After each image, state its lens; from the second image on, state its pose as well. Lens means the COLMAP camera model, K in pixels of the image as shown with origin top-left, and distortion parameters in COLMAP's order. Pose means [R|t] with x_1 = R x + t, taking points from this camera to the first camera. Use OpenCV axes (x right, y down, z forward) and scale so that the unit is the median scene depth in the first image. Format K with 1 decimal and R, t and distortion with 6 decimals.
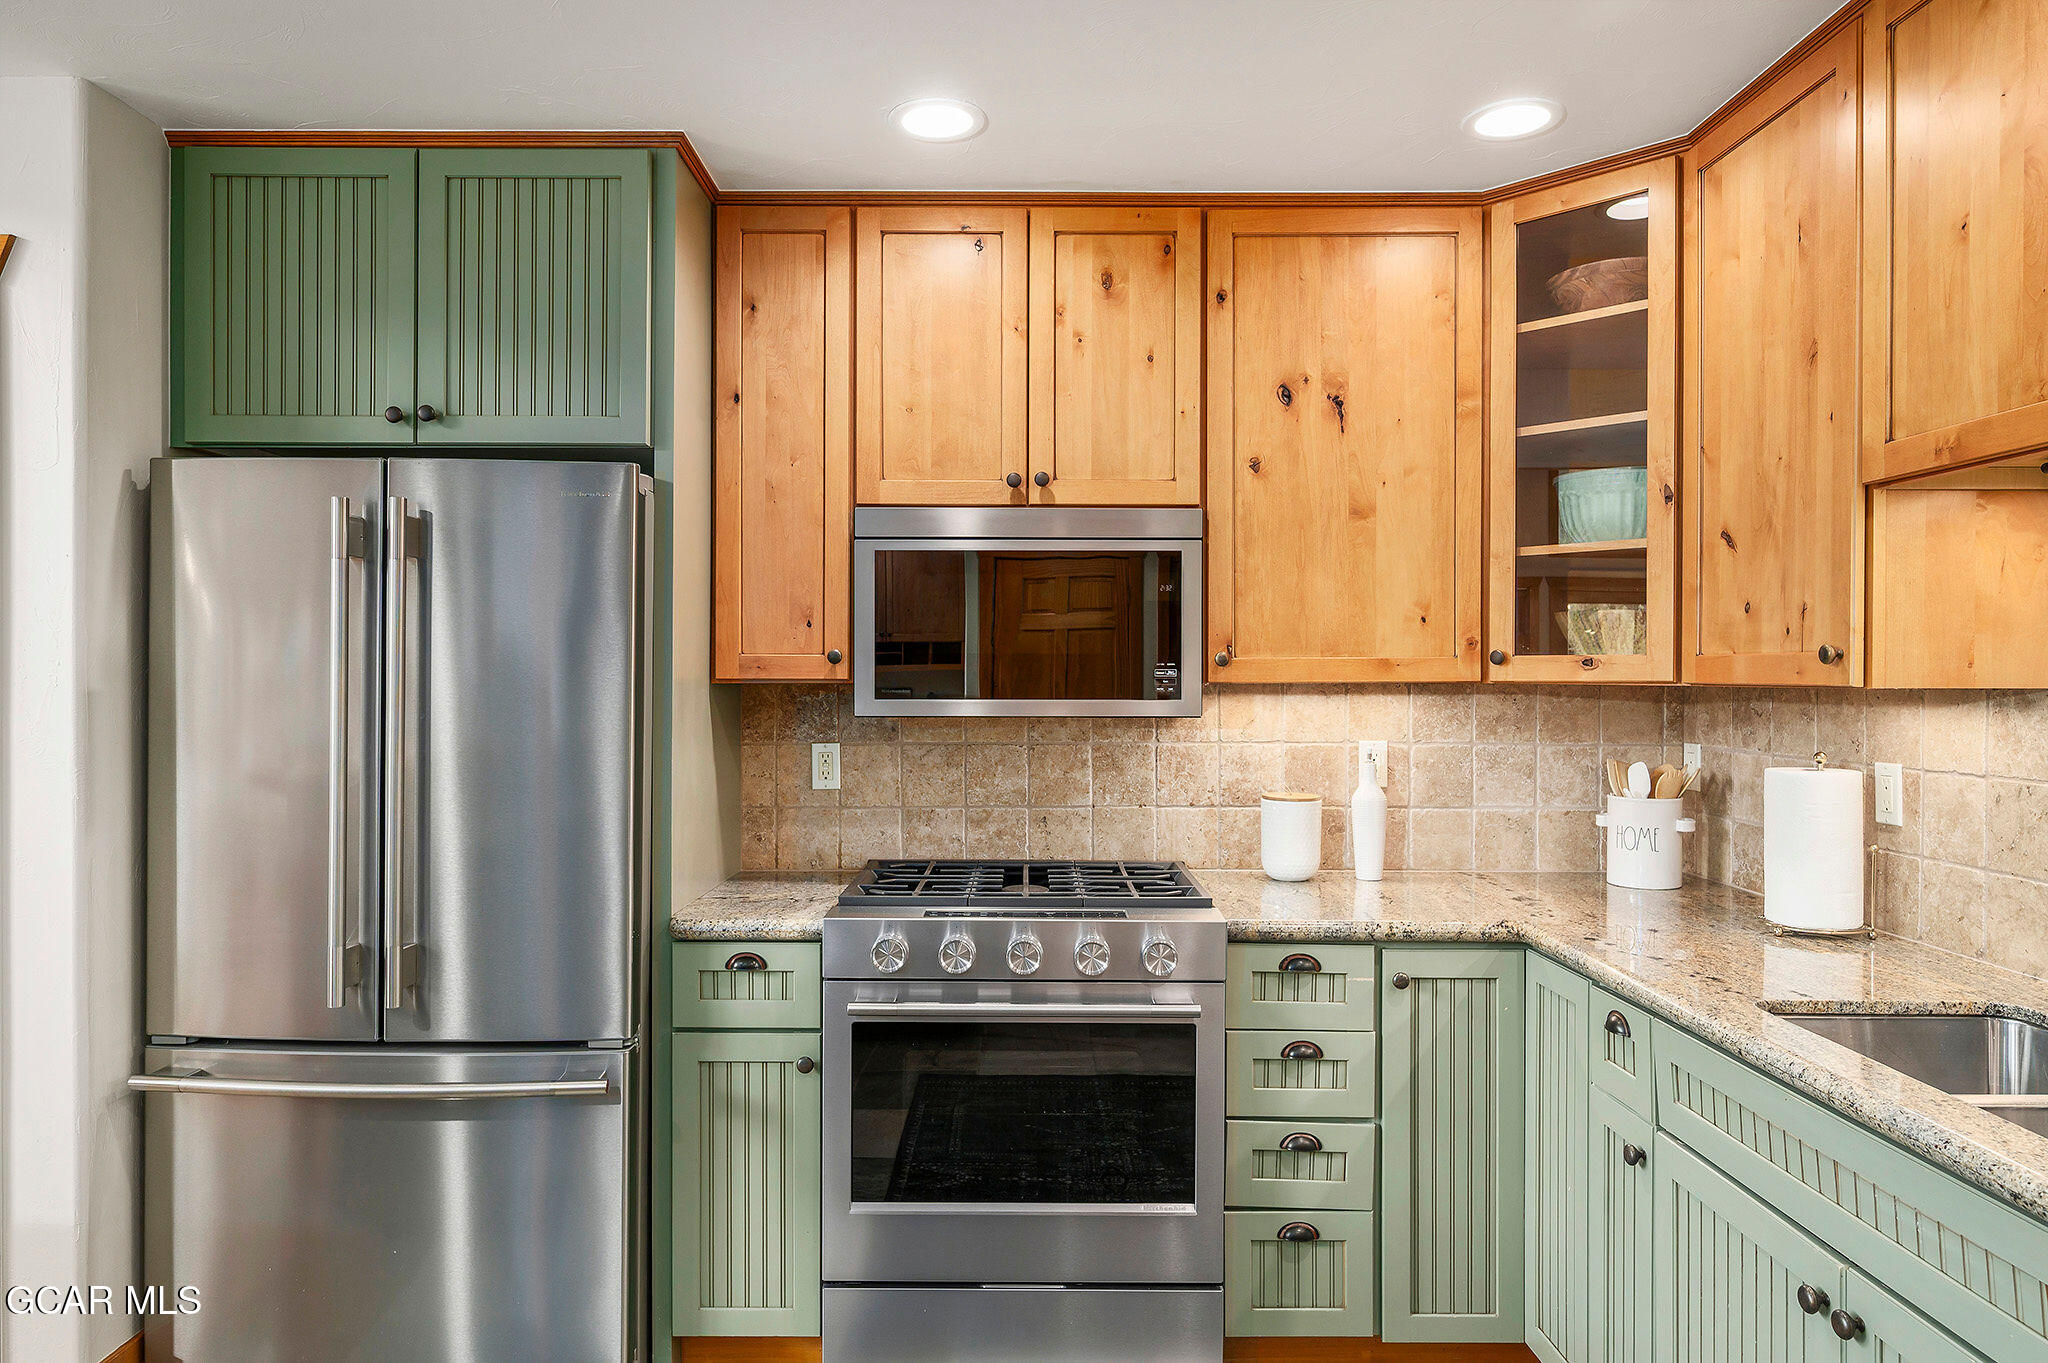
lens RADIAL K [[1281.5, 0, 1024.0], [0, 1281.5, 681.5], [0, 0, 1]] dist [-0.000742, 0.000734]
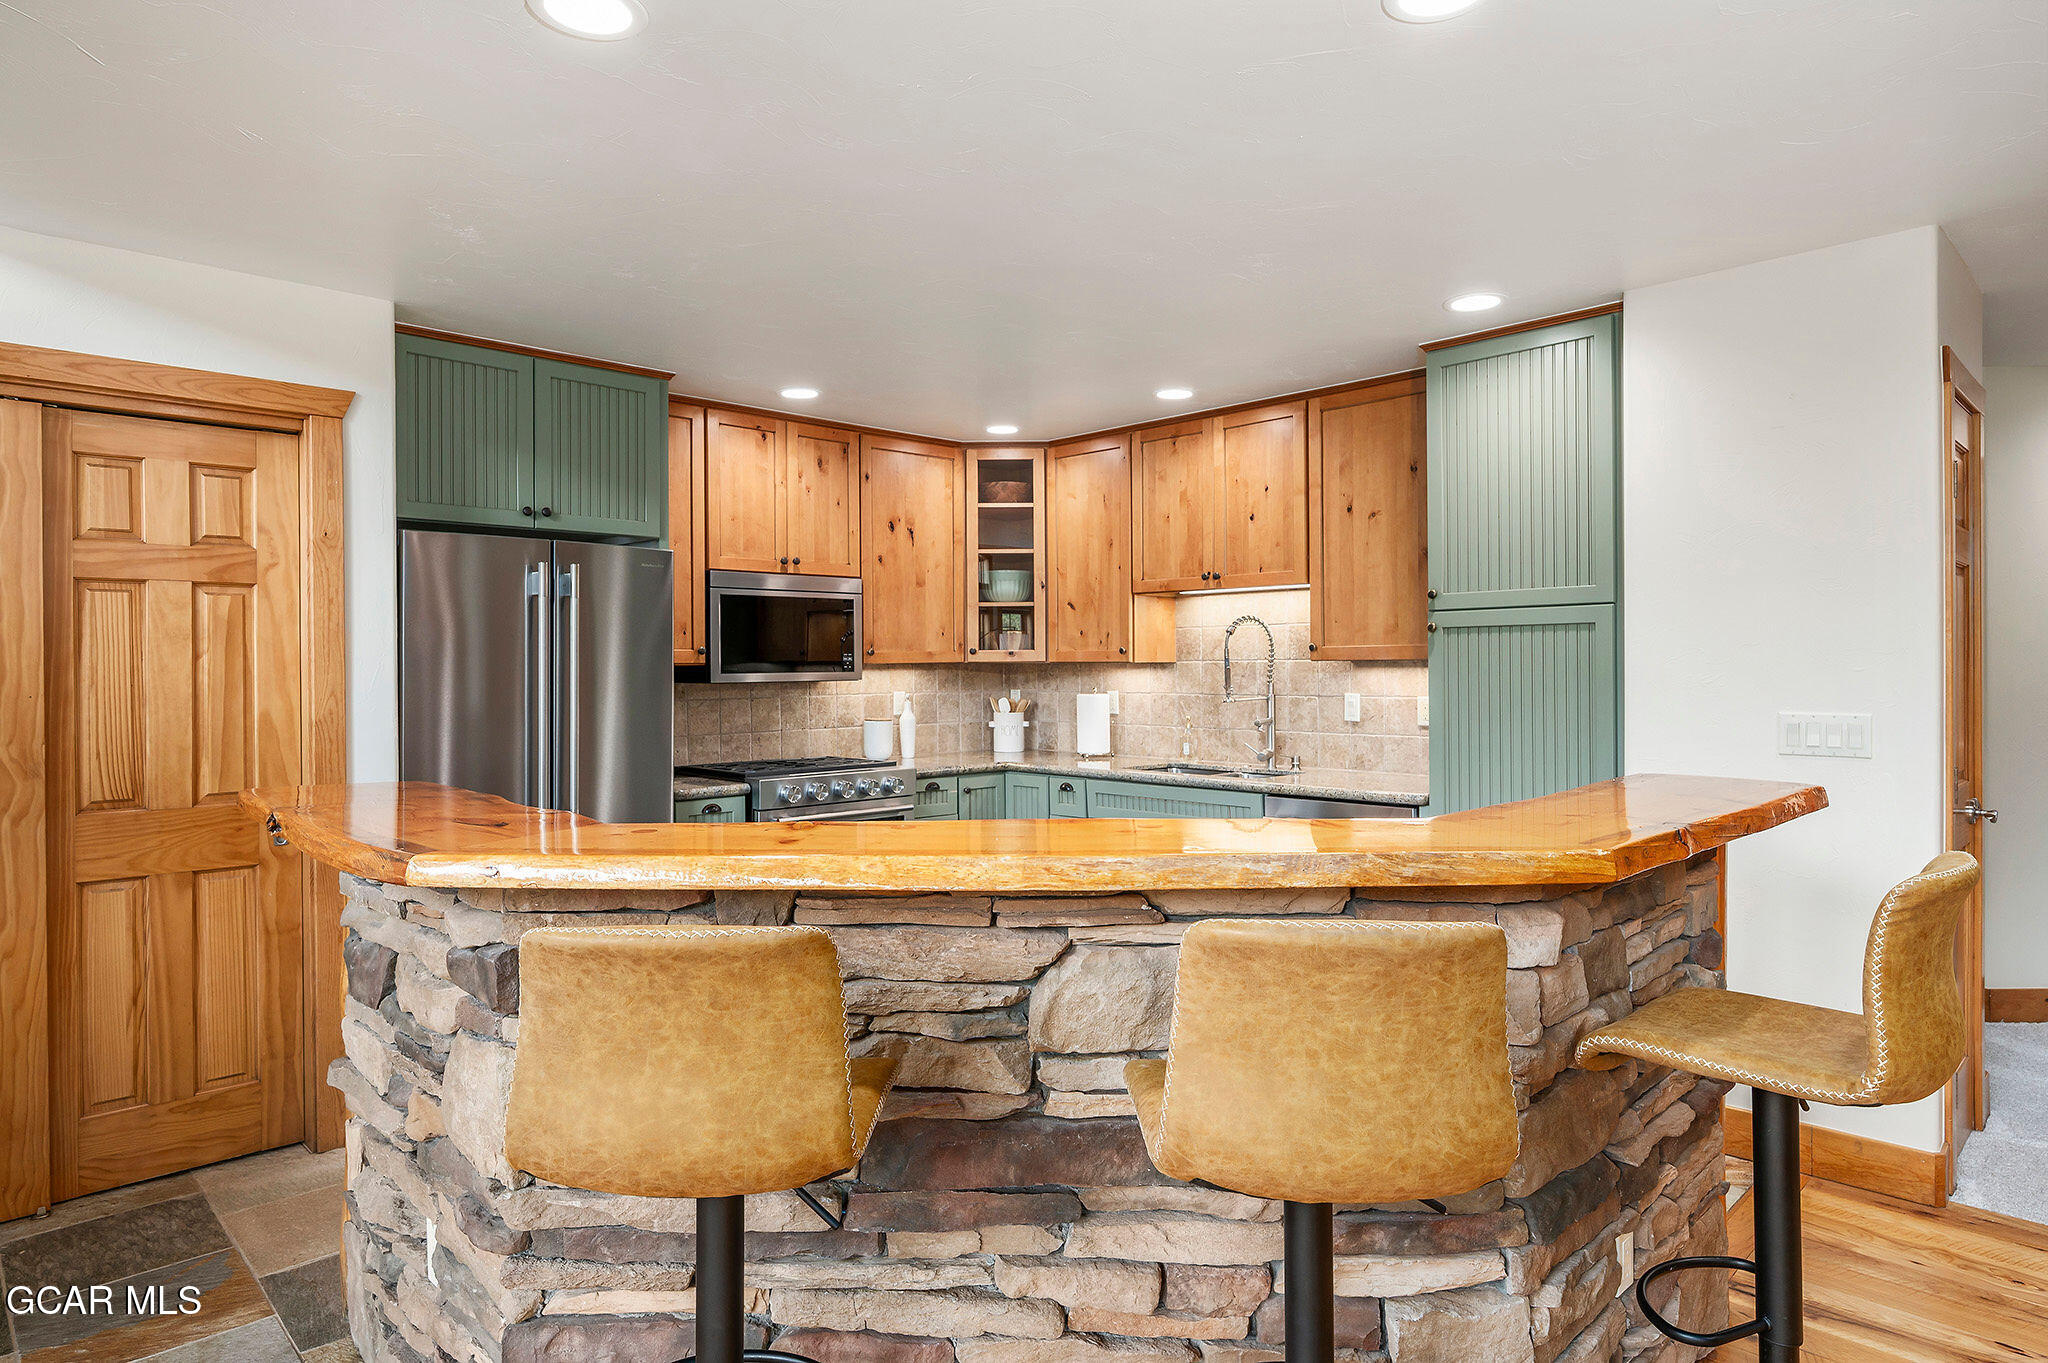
lens RADIAL K [[1166.2, 0, 1025.5], [0, 1166.2, 667.8], [0, 0, 1]] dist [-0.001133, -0.000213]
pose [[0.718743, -0.009929, 0.695205, -0.979036], [0.011192, 0.999934, 0.002710, 0.005607], [-0.695186, 0.005833, 0.718806, -0.531426]]
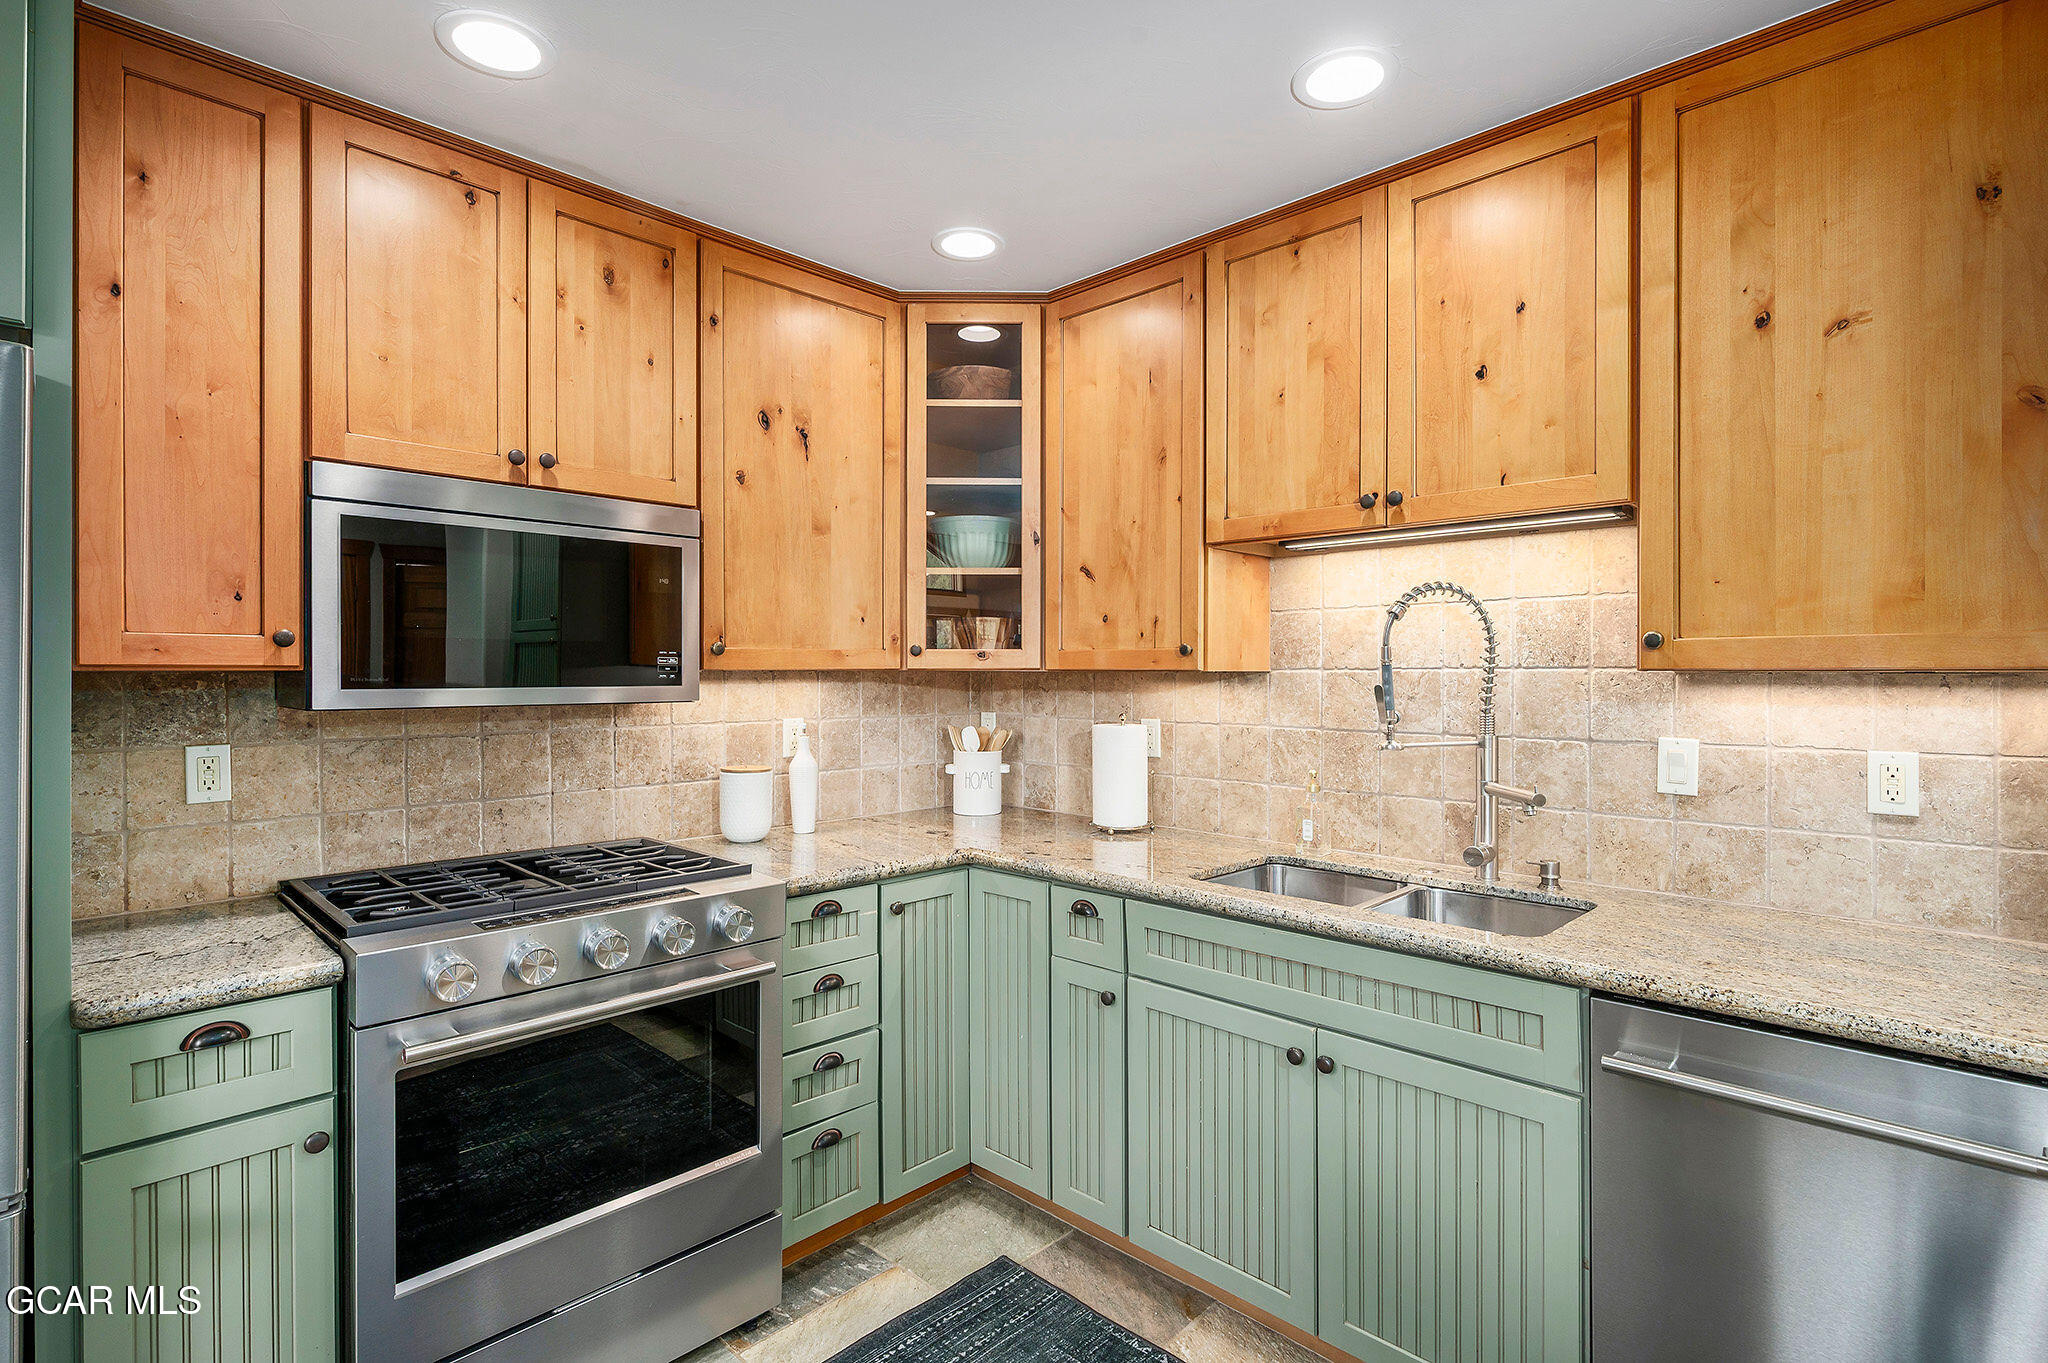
lens RADIAL K [[972.1, 0, 1029.5], [0, 972.1, 675.8], [0, 0, 1]] dist [-0.001492, -0.000648]
pose [[0.695379, -0.004444, 0.718629, -0.261910], [0.003903, 0.999989, 0.002407, 0.005119], [-0.718632, 0.001131, 0.695389, 0.222965]]
